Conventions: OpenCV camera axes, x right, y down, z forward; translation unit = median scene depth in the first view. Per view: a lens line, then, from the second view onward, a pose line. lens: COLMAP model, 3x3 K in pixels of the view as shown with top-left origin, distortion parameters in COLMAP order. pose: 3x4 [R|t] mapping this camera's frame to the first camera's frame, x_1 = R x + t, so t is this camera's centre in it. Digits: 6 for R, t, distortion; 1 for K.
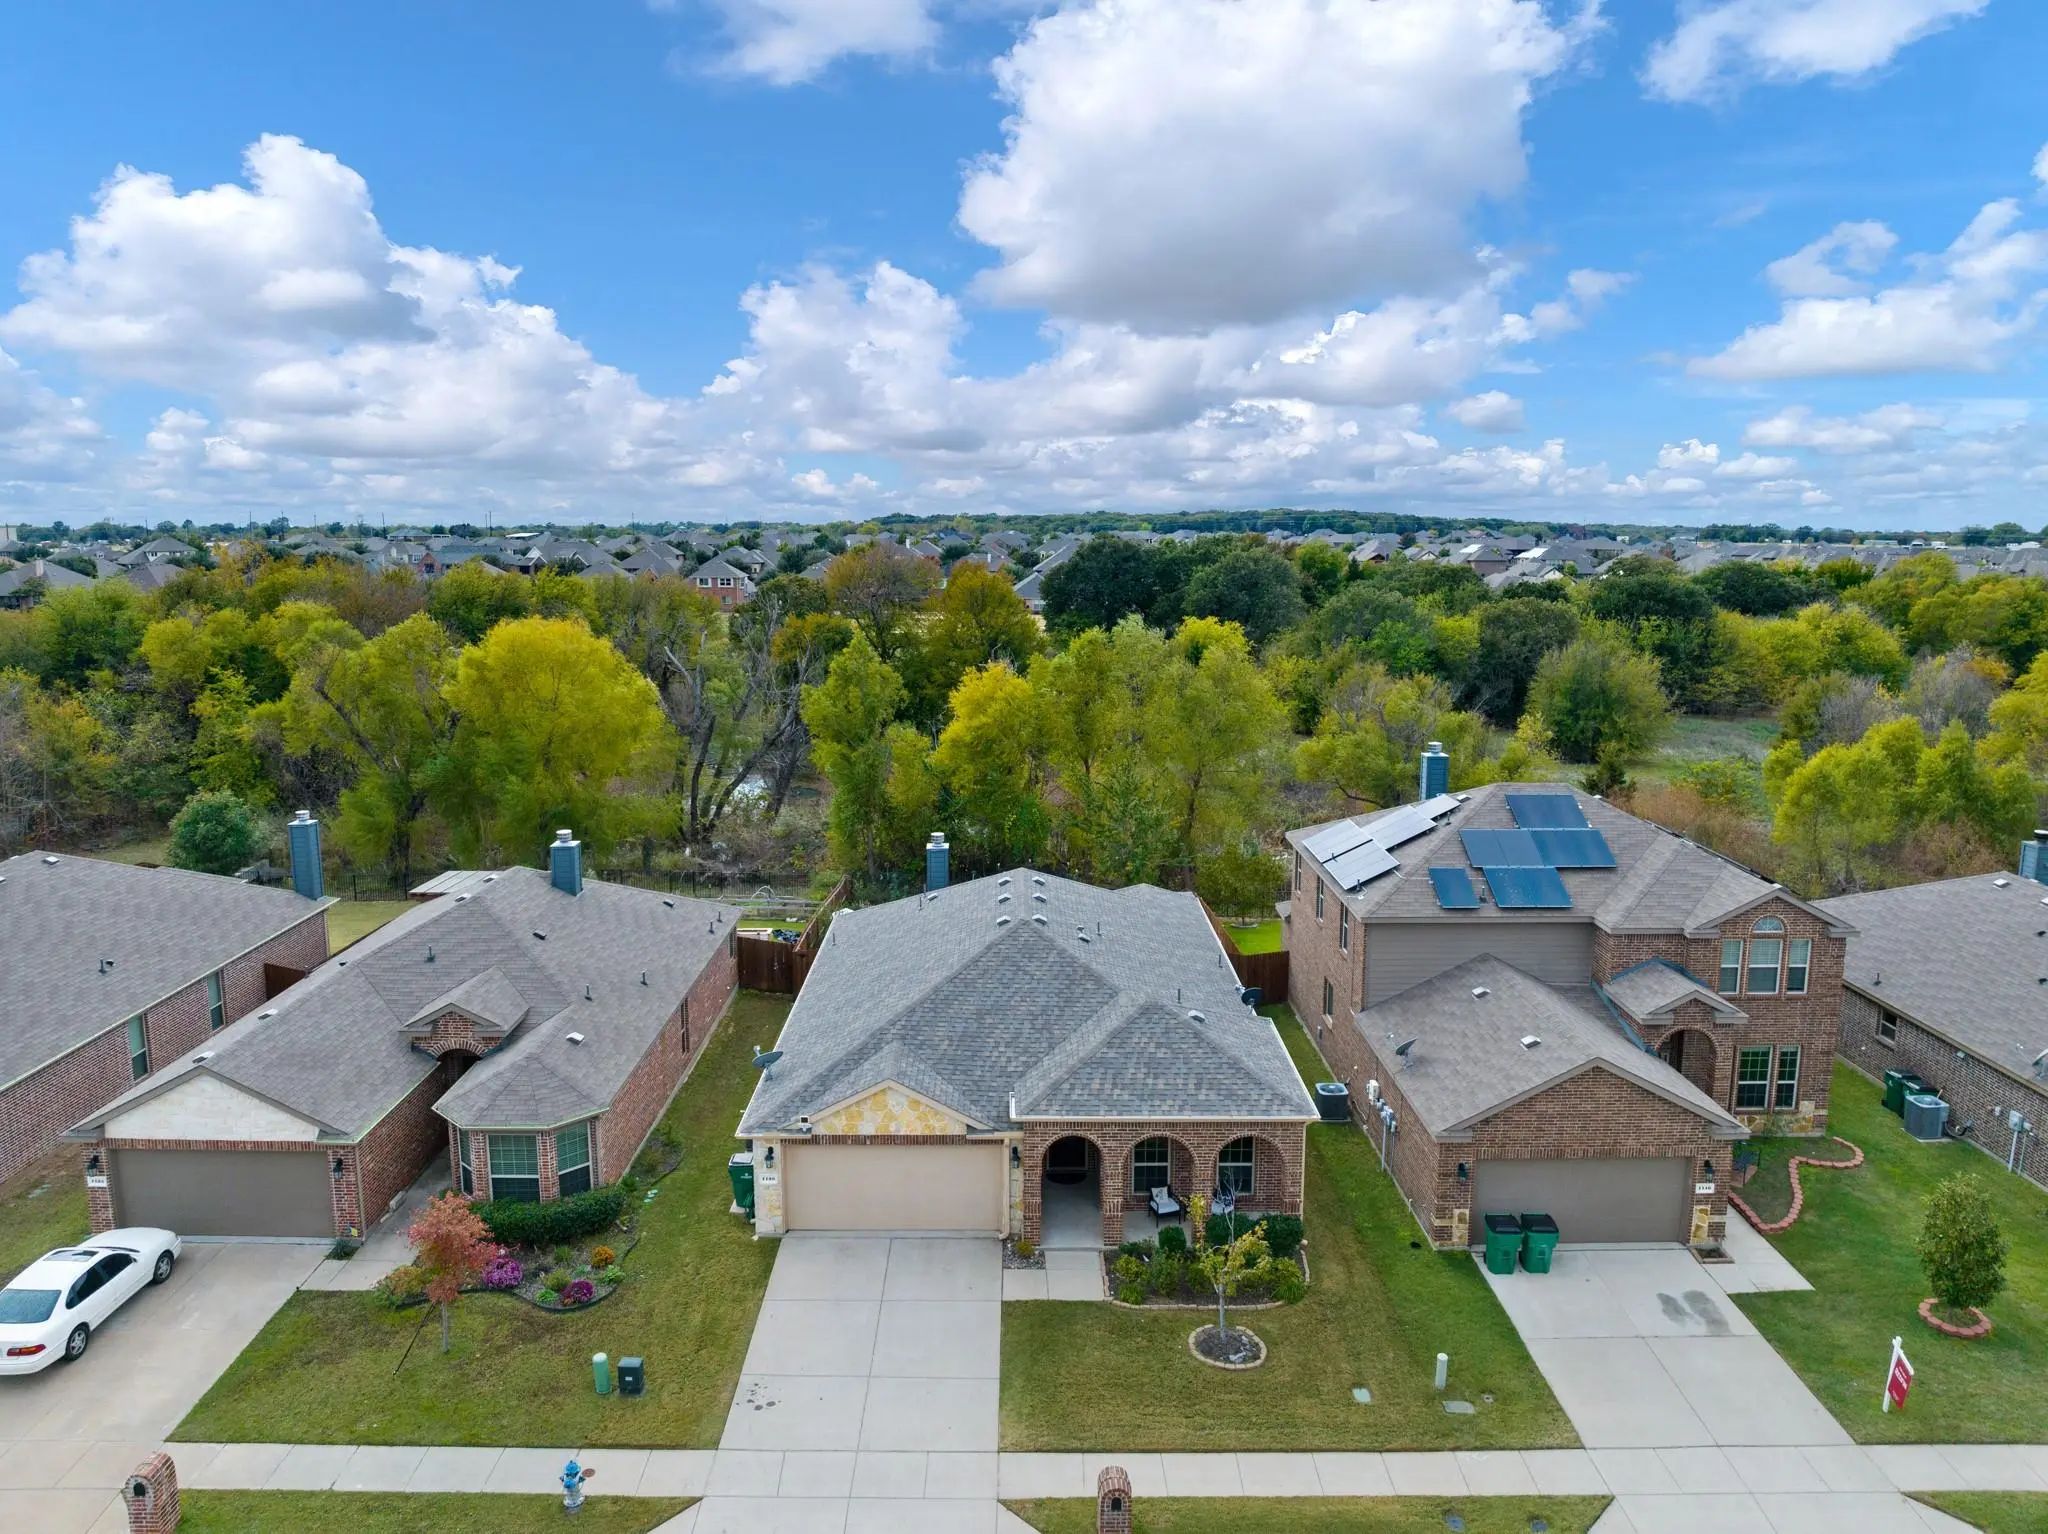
lens RADIAL K [[1442.1, 0, 1024.9], [0, 1442.1, 772.4], [0, 0, 1]] dist [-0.033308, 0.007497]
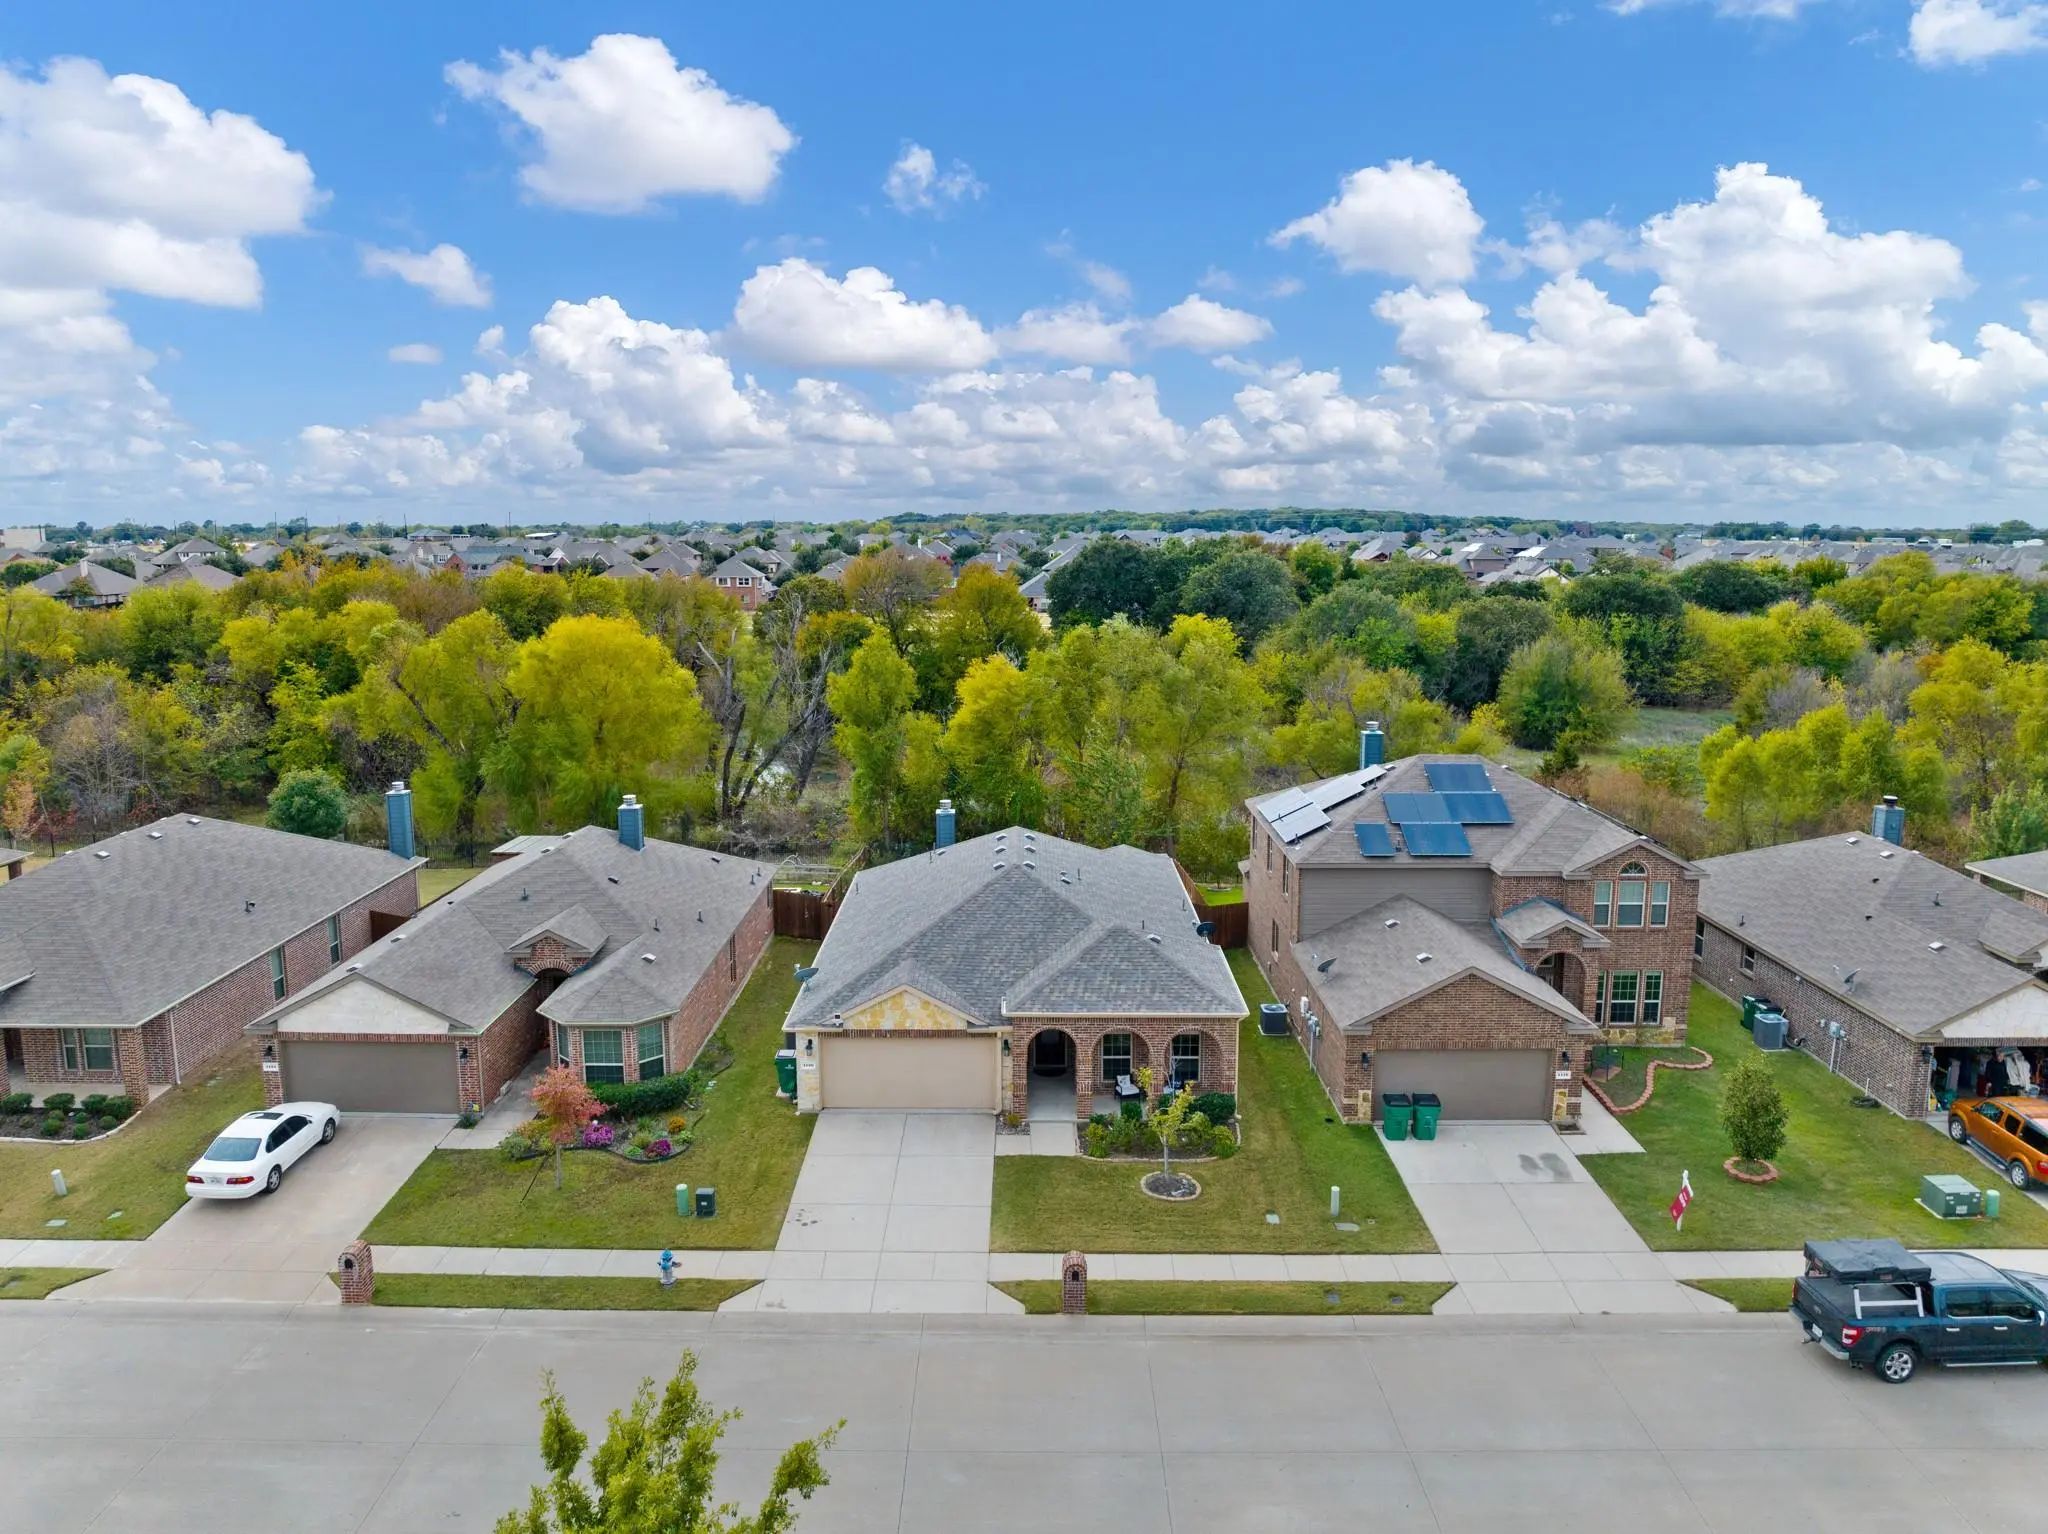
lens RADIAL K [[1442.1, 0, 1025.3], [0, 1442.1, 766.6], [0, 0, 1]] dist [-0.033308, 0.007497]
pose [[0.999968, -0.000243, -0.007955, 0.017004], [0.000221, 0.999996, -0.002755, 0.023424], [0.007956, 0.002753, 0.999965, -0.211530]]
